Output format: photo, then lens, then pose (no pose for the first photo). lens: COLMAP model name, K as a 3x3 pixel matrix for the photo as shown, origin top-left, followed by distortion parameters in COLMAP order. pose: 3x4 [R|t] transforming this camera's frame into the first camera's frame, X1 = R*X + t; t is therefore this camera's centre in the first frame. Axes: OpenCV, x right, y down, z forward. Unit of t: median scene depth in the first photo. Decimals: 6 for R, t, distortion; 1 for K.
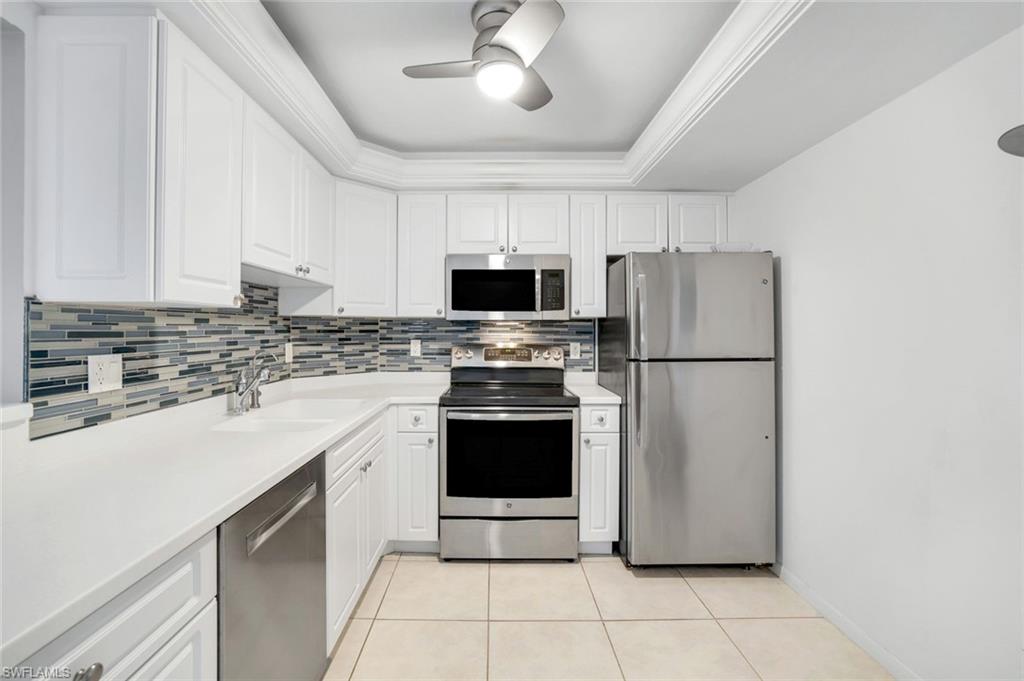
lens RADIAL K [[442.6, 0, 493.1], [0, 442.6, 327.0], [0, 0, 1]] dist [-0.027527, 0.006085]
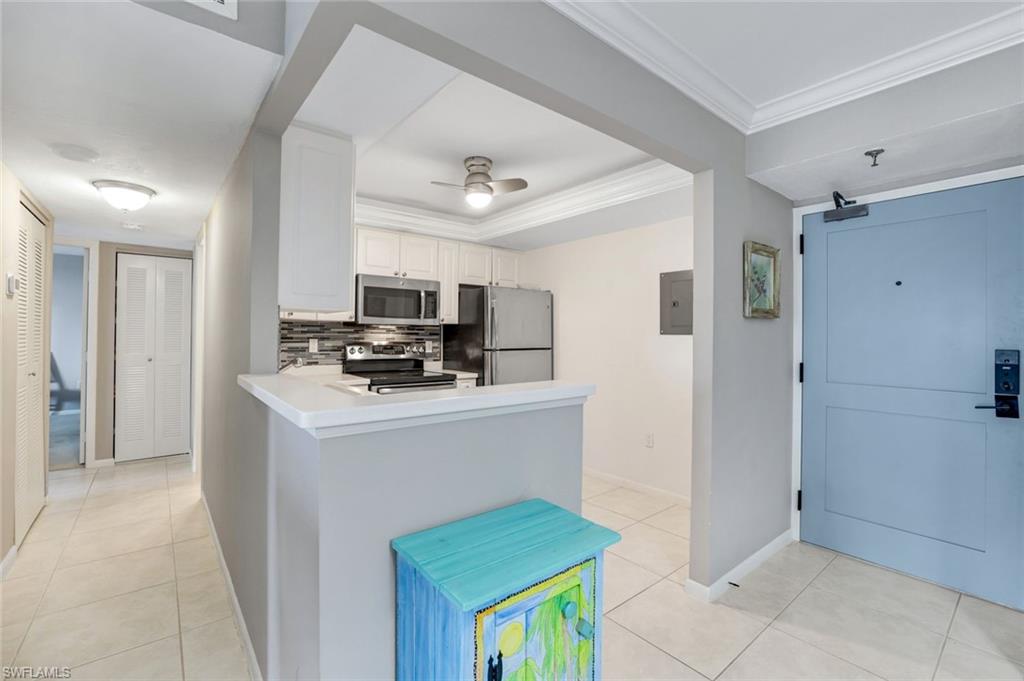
lens RADIAL K [[442.6, 0, 504.2], [0, 442.6, 334.1], [0, 0, 1]] dist [-0.027527, 0.006085]
pose [[0.790341, 0.007335, 0.612623, -0.561653], [-0.010950, 0.999938, 0.002154, 0.007970], [-0.612569, -0.008410, 0.790372, -0.312619]]
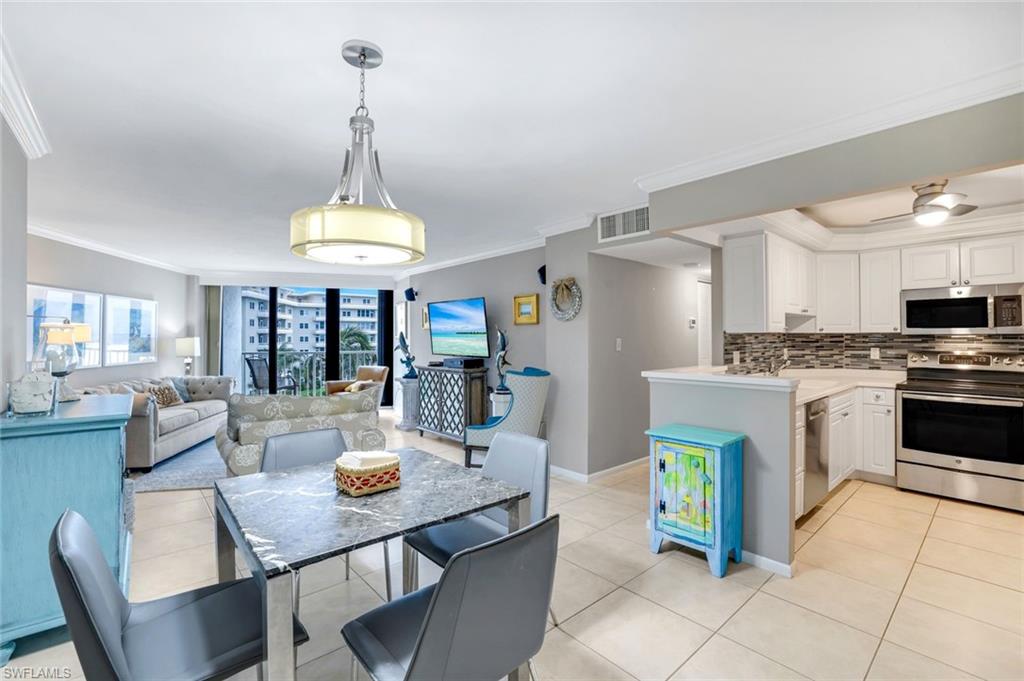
lens RADIAL K [[442.6, 0, 506.2], [0, 442.6, 334.9], [0, 0, 1]] dist [-0.027527, 0.006085]
pose [[0.654096, -0.007820, -0.756371, 0.126175], [0.007977, 0.999962, -0.003440, -0.019650], [0.756369, -0.003784, 0.654134, -0.939984]]
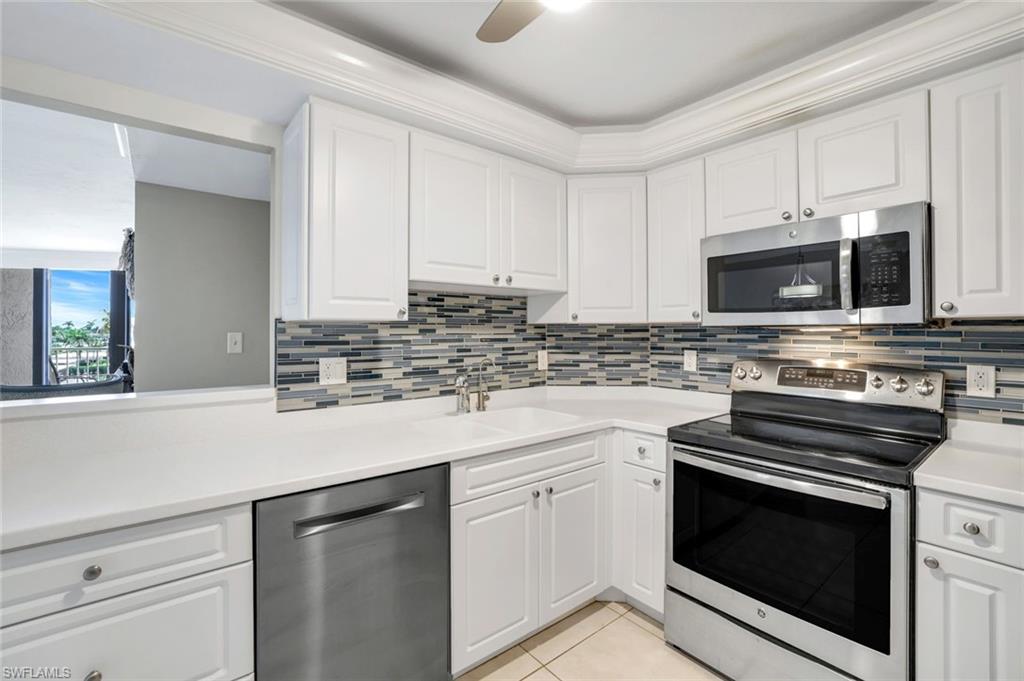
lens RADIAL K [[442.6, 0, 505.5], [0, 442.6, 329.0], [0, 0, 1]] dist [-0.027527, 0.006085]
pose [[0.623073, -0.006355, -0.782138, 0.265807], [0.004850, 0.999979, -0.004261, -0.008960], [0.782149, -0.001139, 0.623090, 0.274933]]
